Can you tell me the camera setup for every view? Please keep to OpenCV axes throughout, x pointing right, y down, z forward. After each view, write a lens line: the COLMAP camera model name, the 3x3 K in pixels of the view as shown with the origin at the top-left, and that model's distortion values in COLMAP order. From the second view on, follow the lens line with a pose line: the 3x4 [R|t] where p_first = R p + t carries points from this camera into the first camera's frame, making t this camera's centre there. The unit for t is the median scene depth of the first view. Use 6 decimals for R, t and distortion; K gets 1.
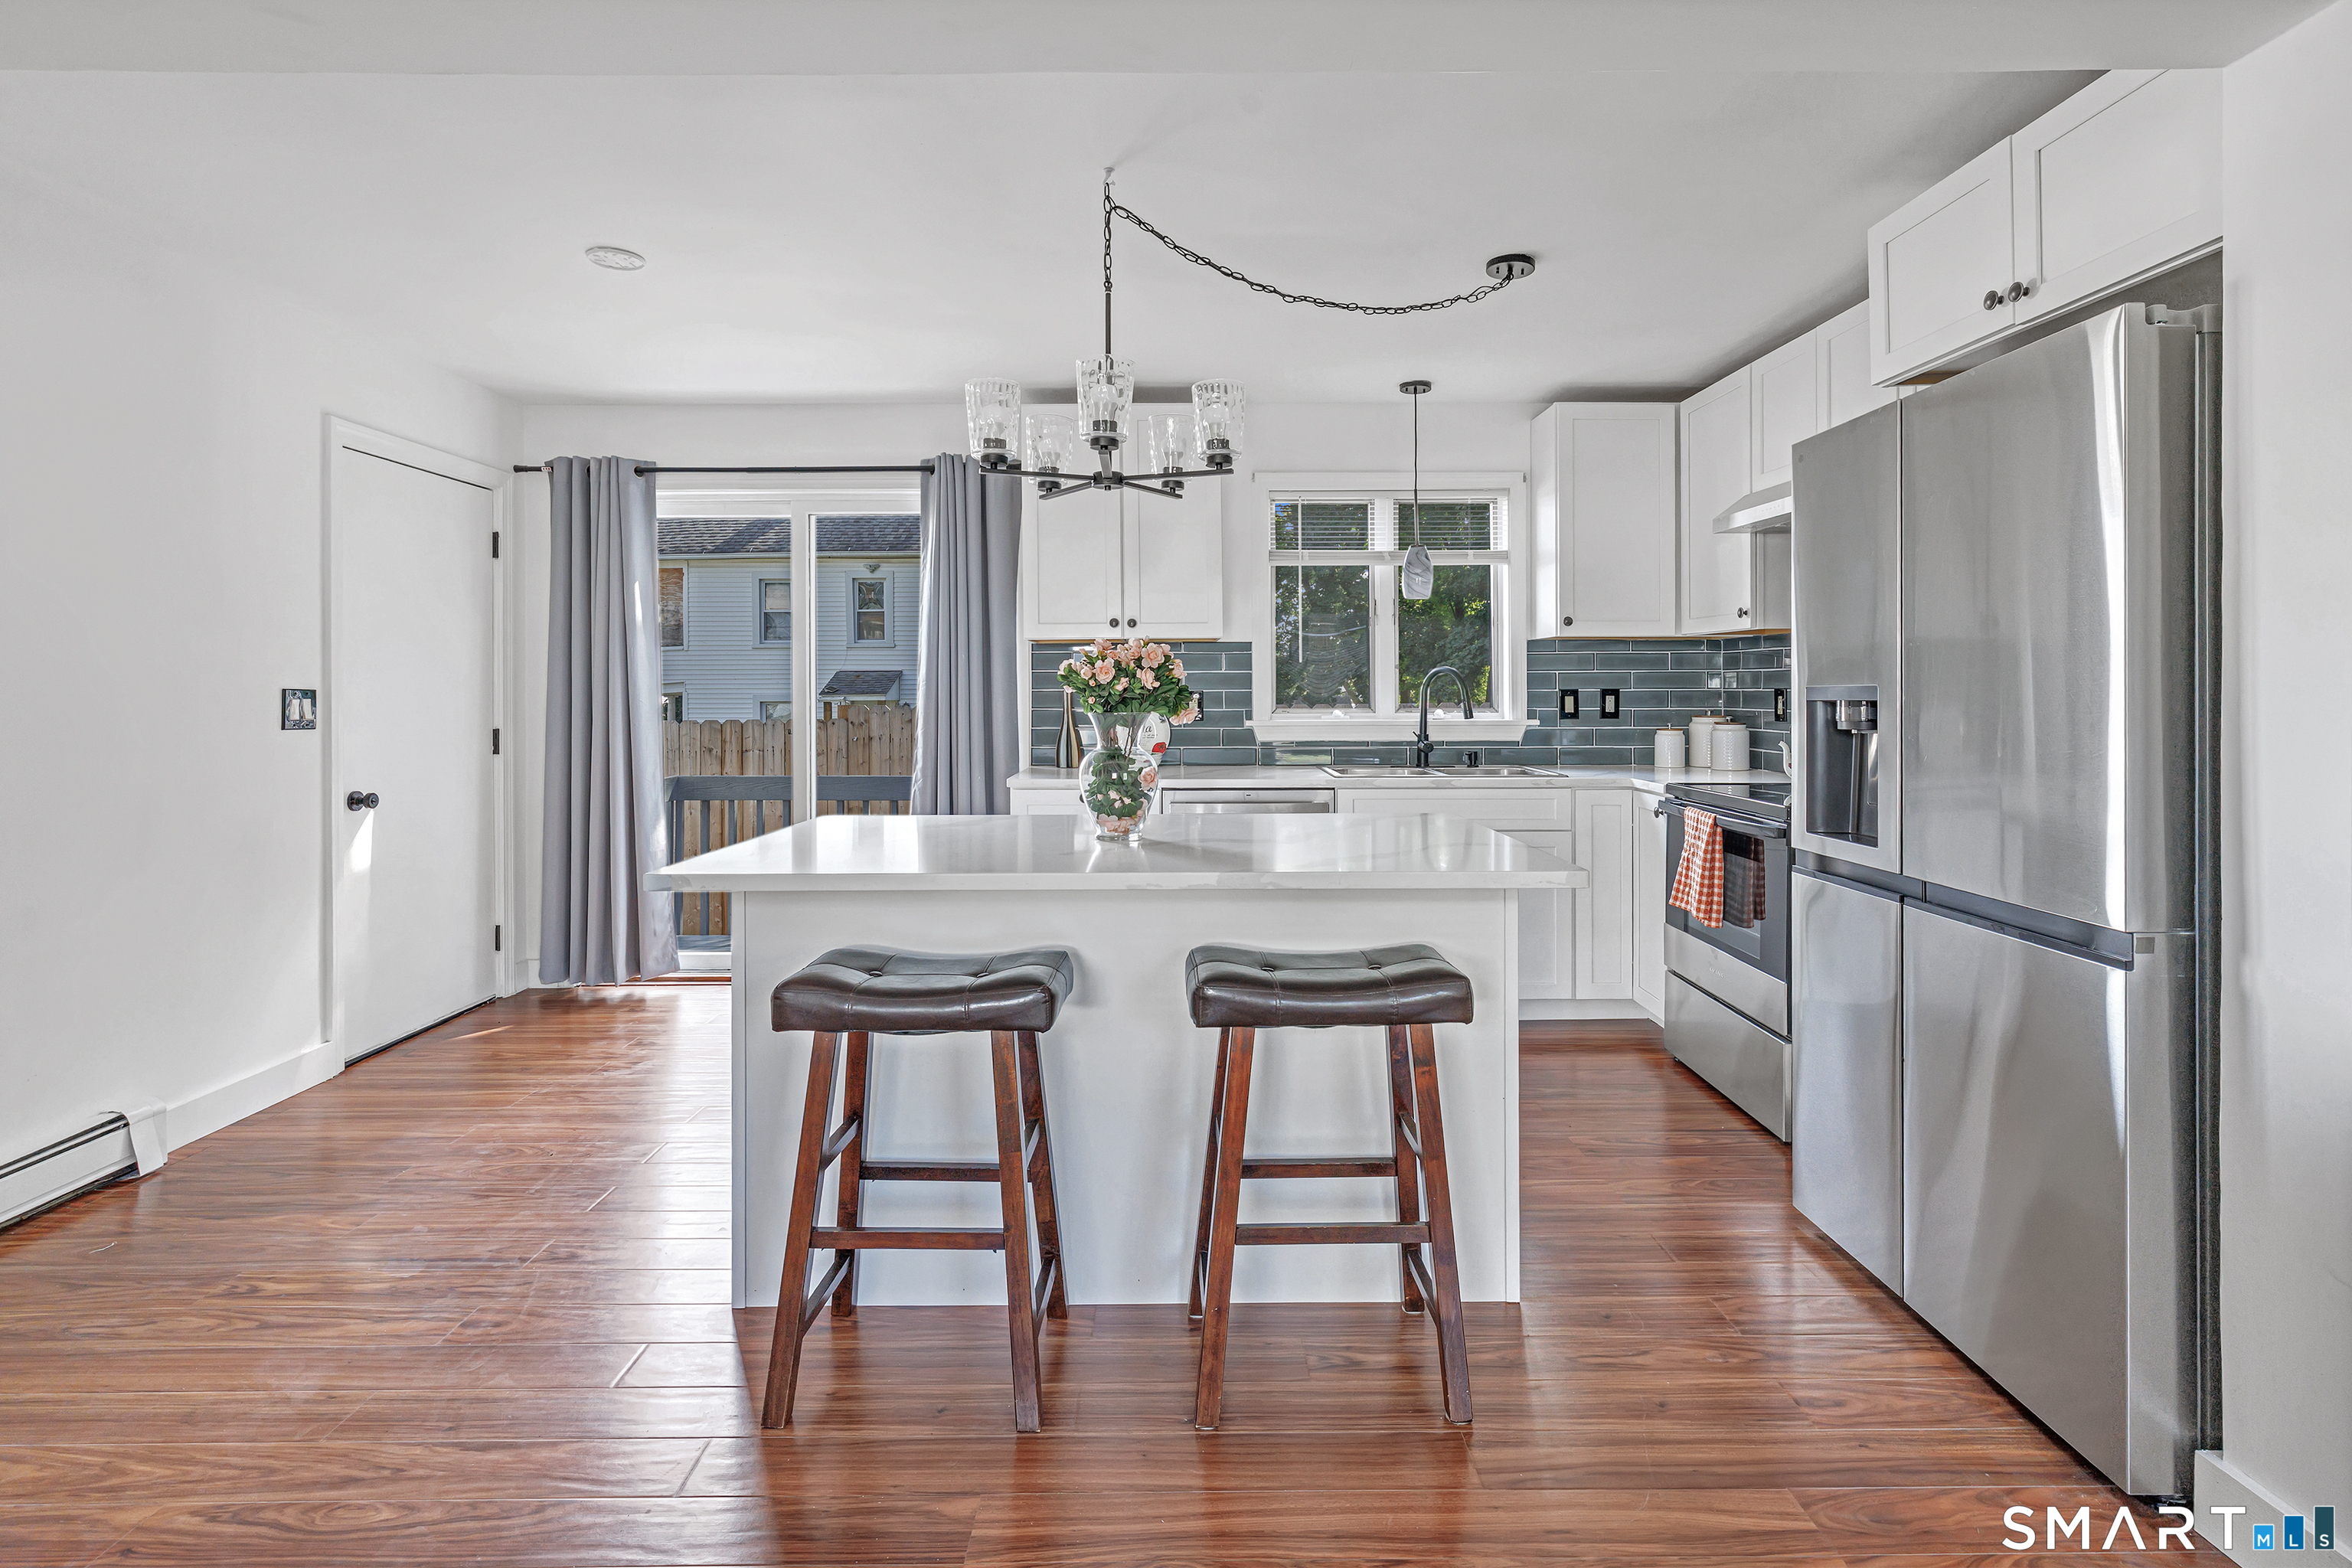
lens RADIAL K [[1103.4, 0, 1174.7], [0, 1103.4, 690.4], [0, 0, 1]] dist [-0.003329, -0.000522]
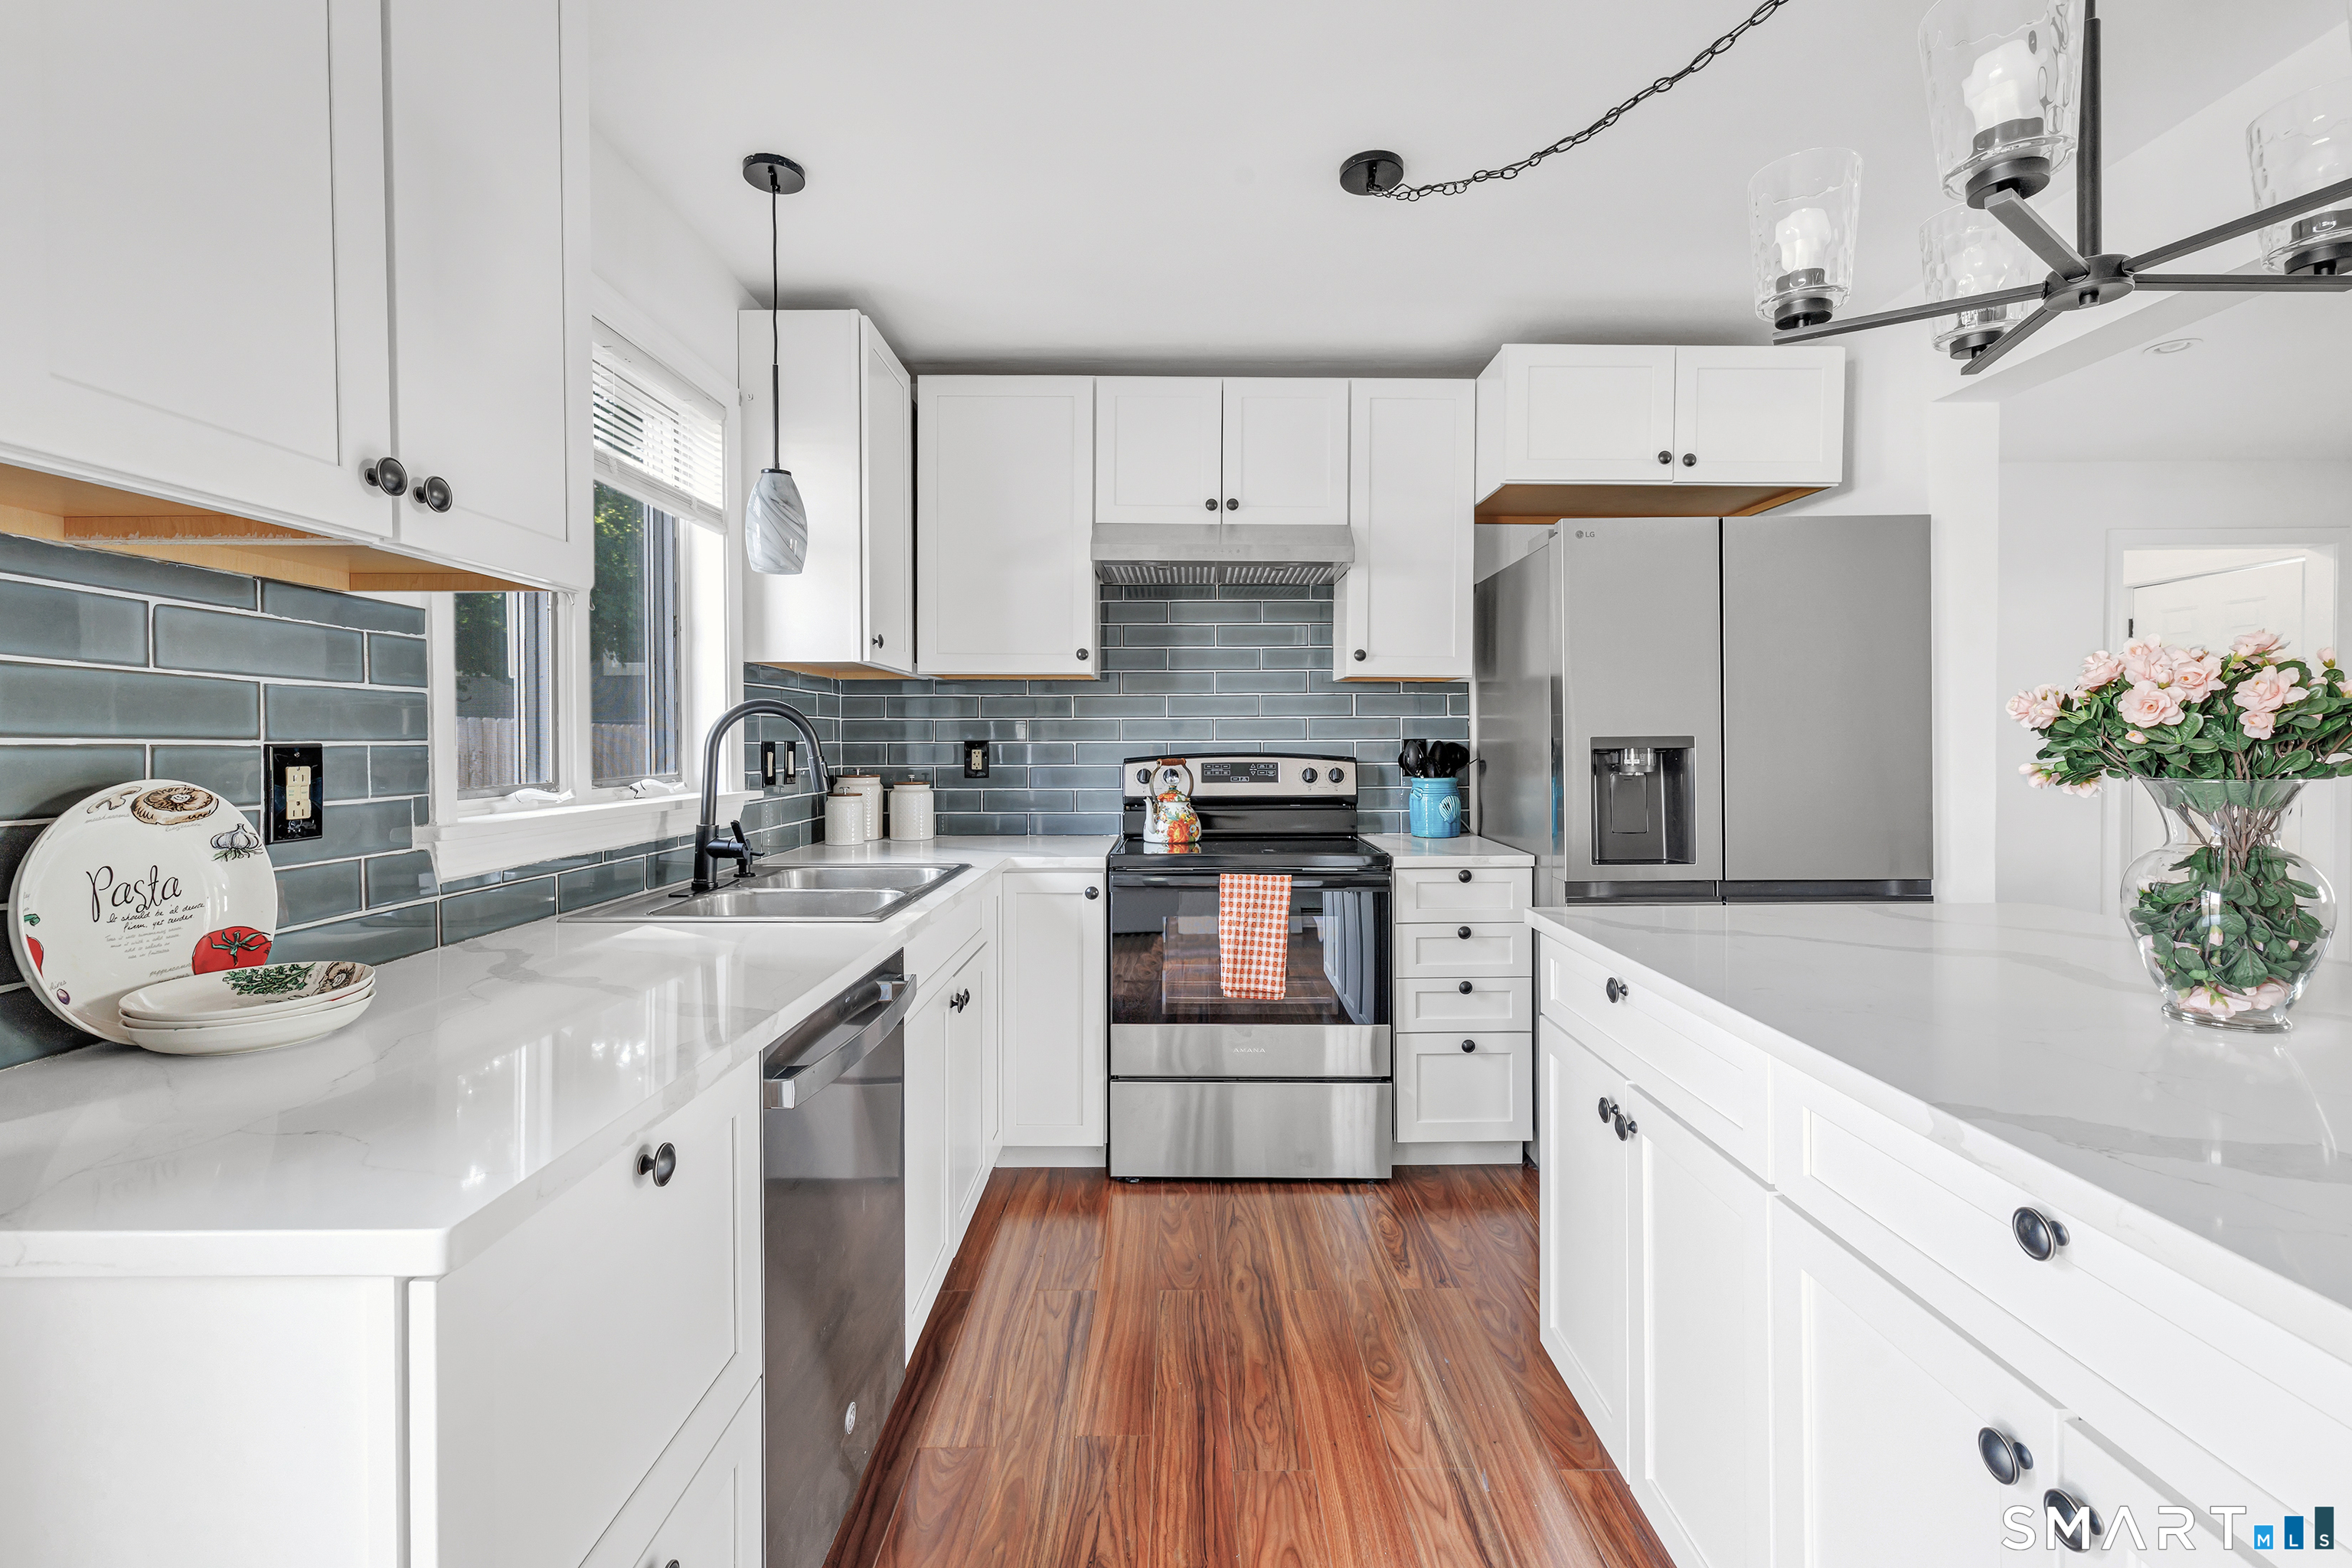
lens RADIAL K [[1065.9, 0, 1176.9], [0, 1065.9, 748.0], [0, 0, 1]] dist [0.004109, -0.000176]
pose [[0.002758, -0.002843, 0.999992, -0.282529], [0.003606, 0.999989, 0.002833, 0.001706], [-0.999990, 0.003598, 0.002768, 0.765758]]
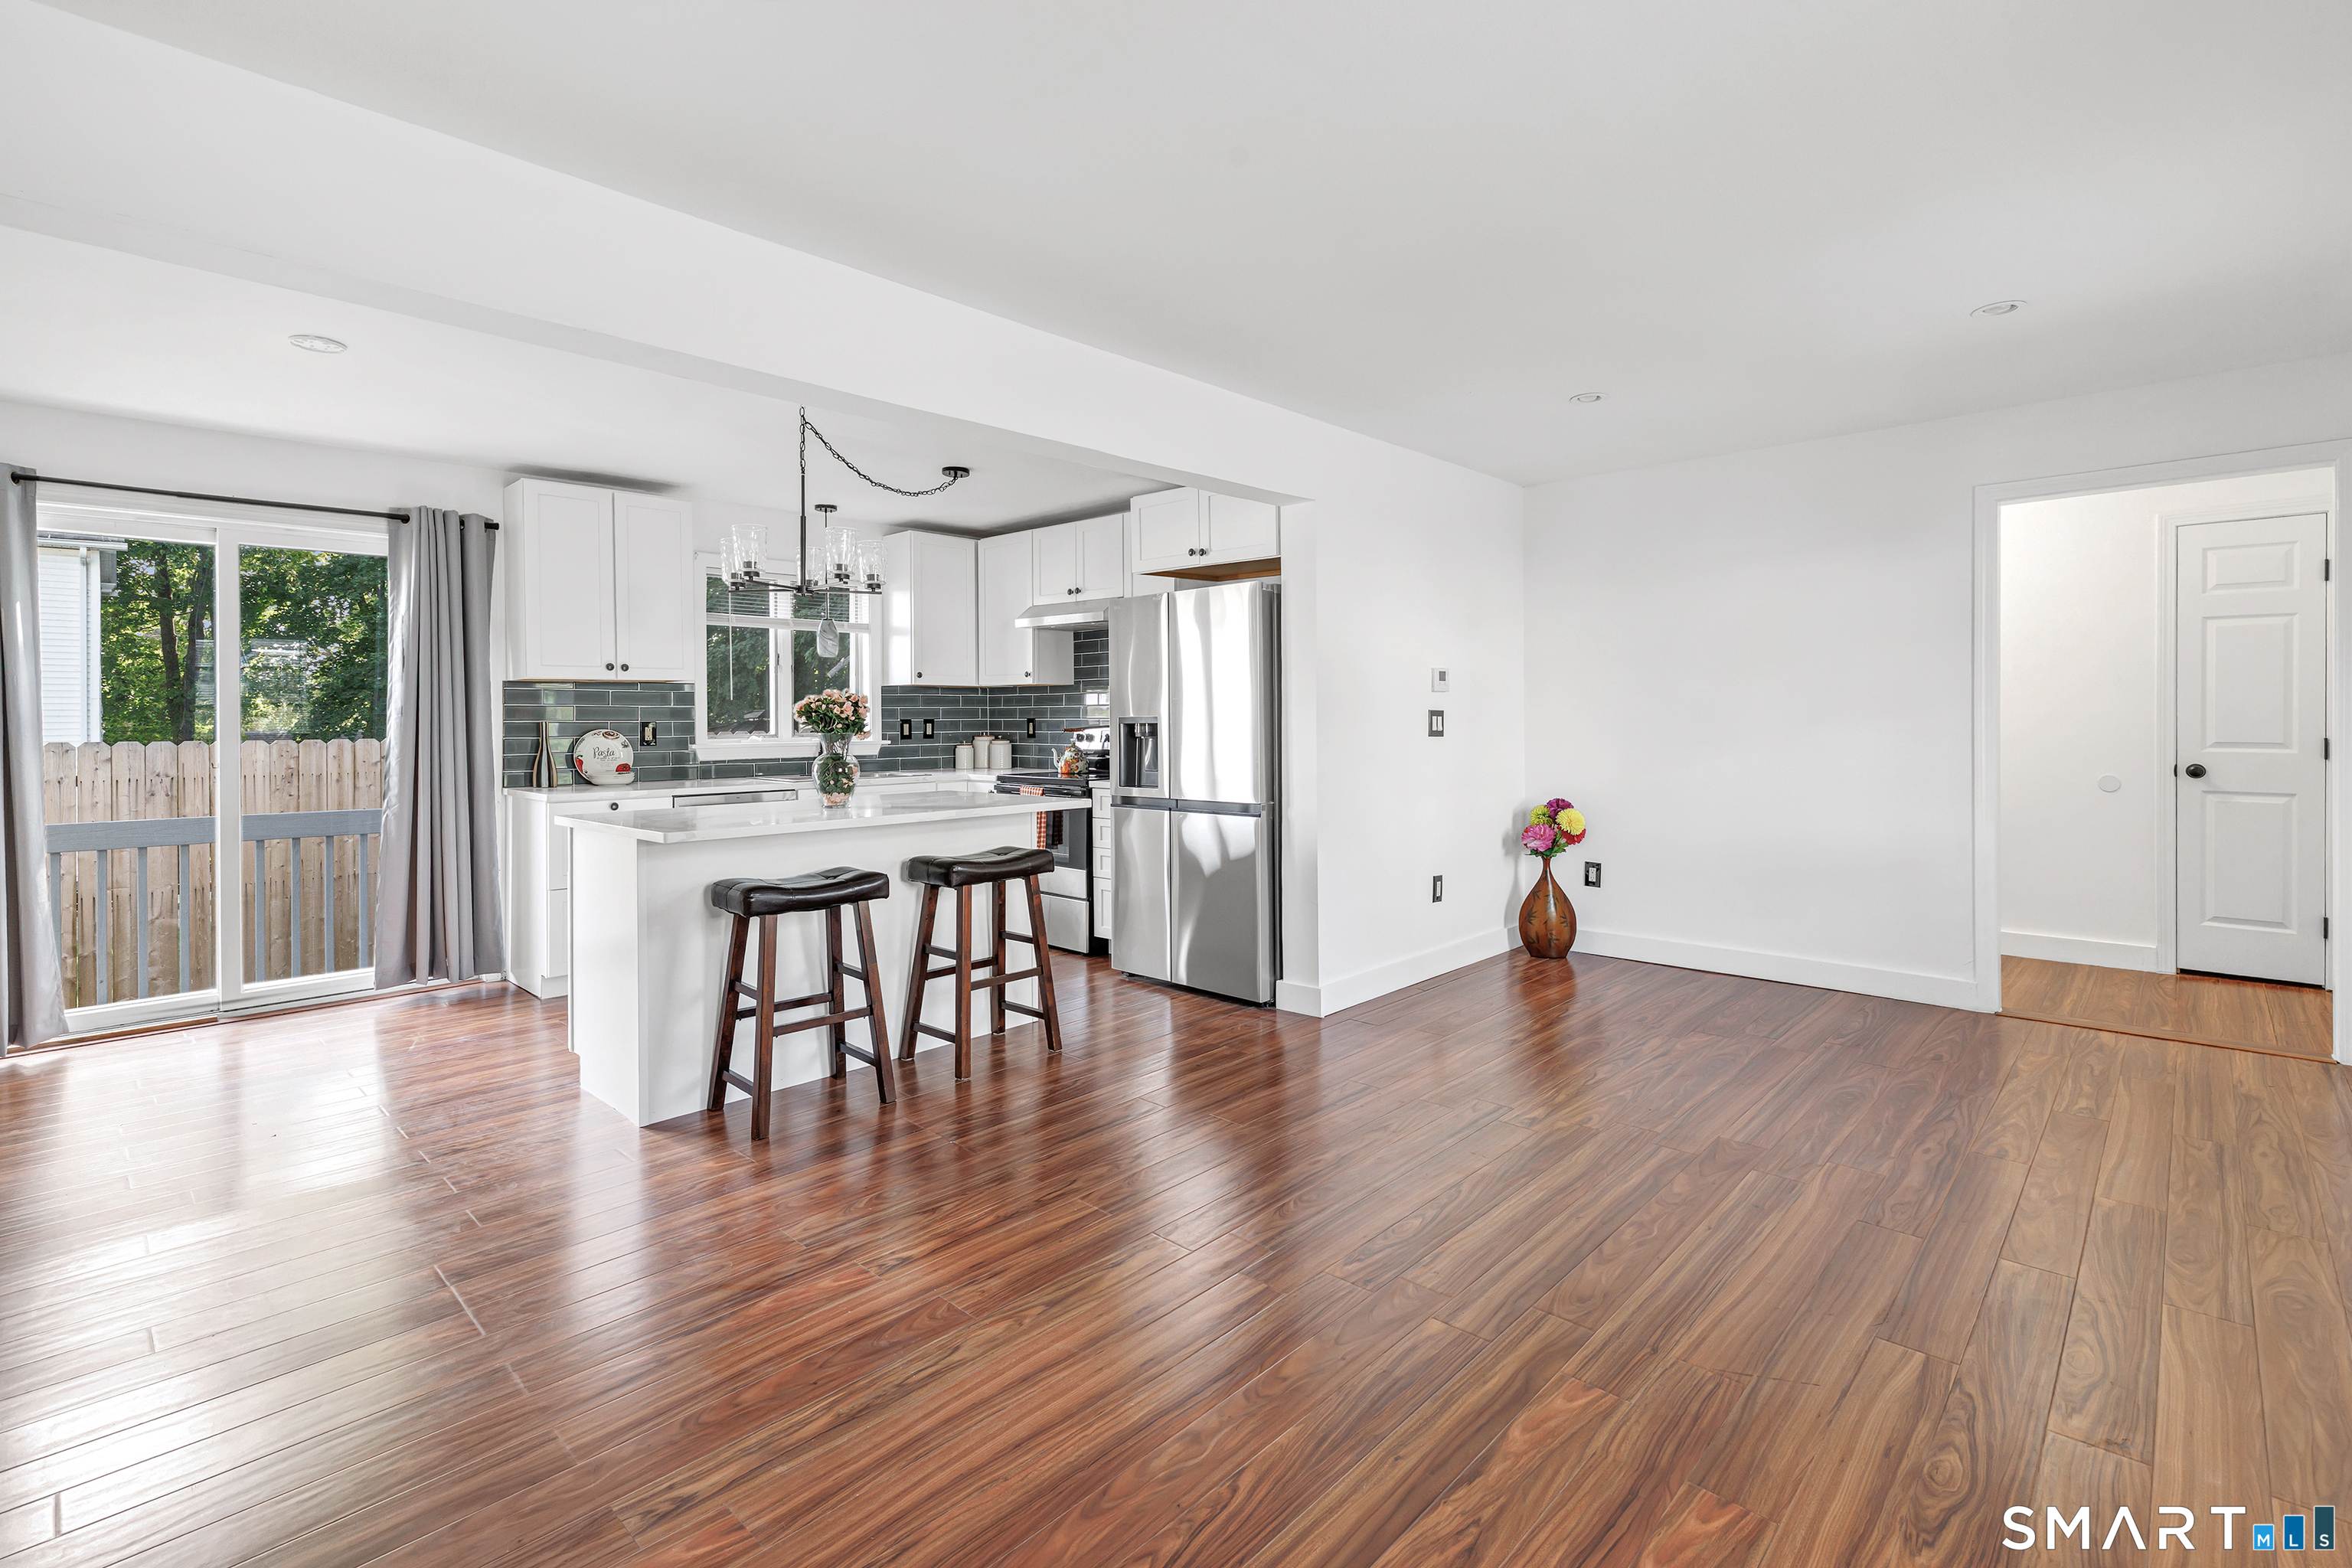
lens RADIAL K [[1065.9, 0, 1141.7], [0, 1065.9, 728.3], [0, 0, 1]] dist [0.004109, -0.000176]
pose [[0.704977, -0.009006, 0.709173, -0.449919], [0.004779, 0.999957, 0.007947, 0.000938], [-0.709214, -0.002213, 0.704990, -0.250323]]
